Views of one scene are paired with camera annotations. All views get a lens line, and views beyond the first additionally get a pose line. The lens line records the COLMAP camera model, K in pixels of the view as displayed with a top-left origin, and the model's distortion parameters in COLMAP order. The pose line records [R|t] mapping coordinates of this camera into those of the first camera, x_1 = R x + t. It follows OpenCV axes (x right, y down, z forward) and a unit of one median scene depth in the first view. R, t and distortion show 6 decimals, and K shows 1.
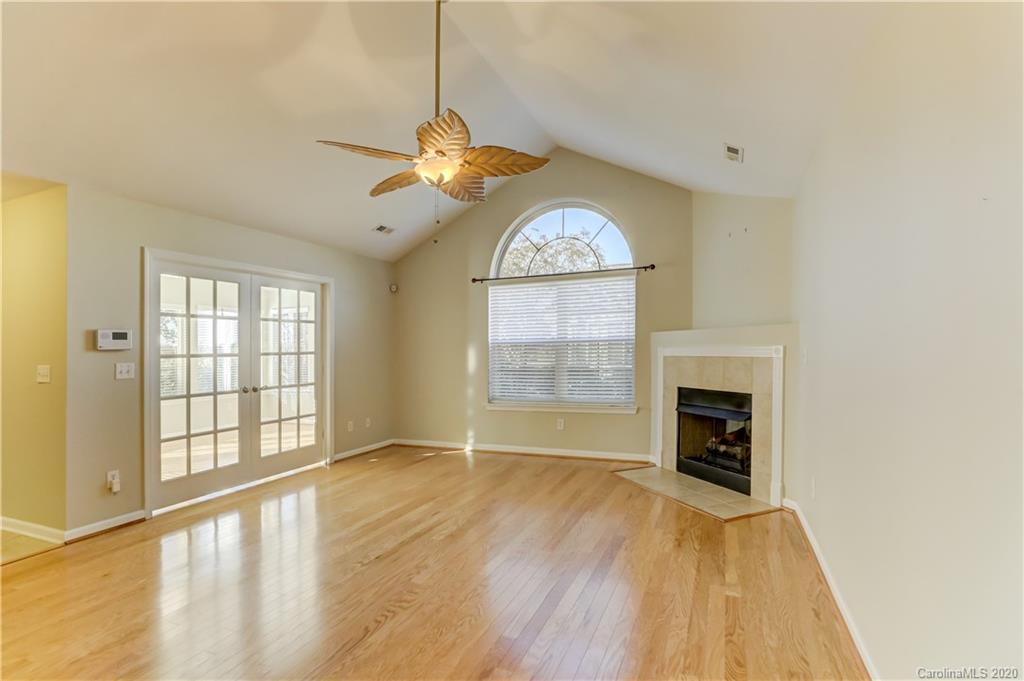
lens RADIAL K [[475.3, 0, 510.0], [0, 475.3, 347.0], [0, 0, 1]] dist [-0.017576, 0.004055]
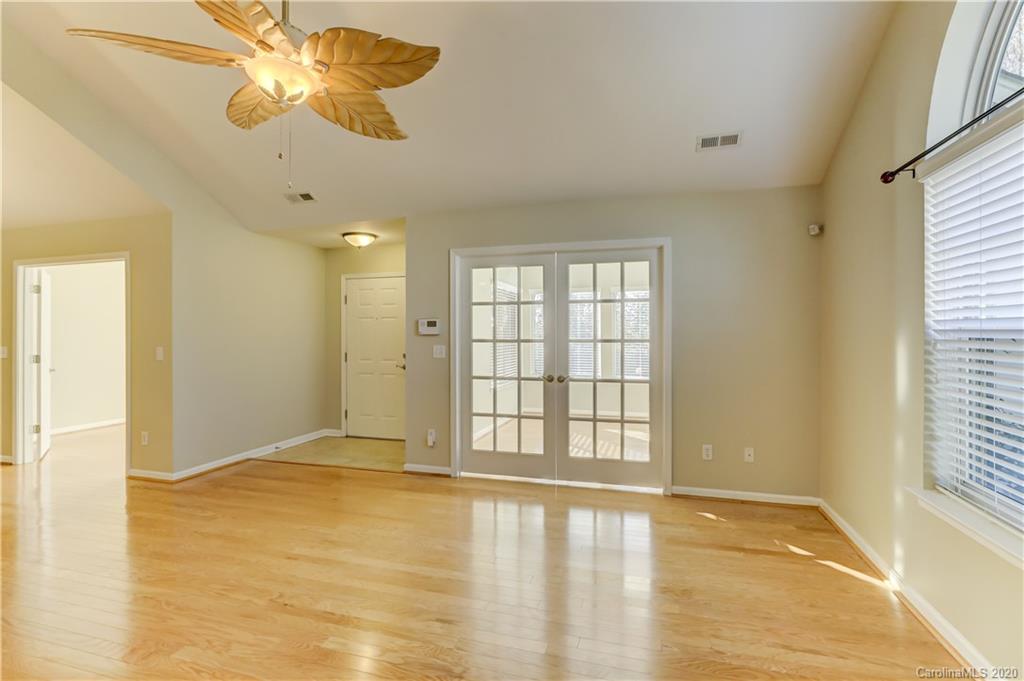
lens RADIAL K [[475.3, 0, 543.5], [0, 475.3, 322.8], [0, 0, 1]] dist [-0.017576, 0.004055]
pose [[0.145683, -0.004310, -0.989322, 0.358174], [-0.000630, 0.999990, -0.004449, -0.015293], [0.989331, 0.001271, 0.145679, 0.830315]]
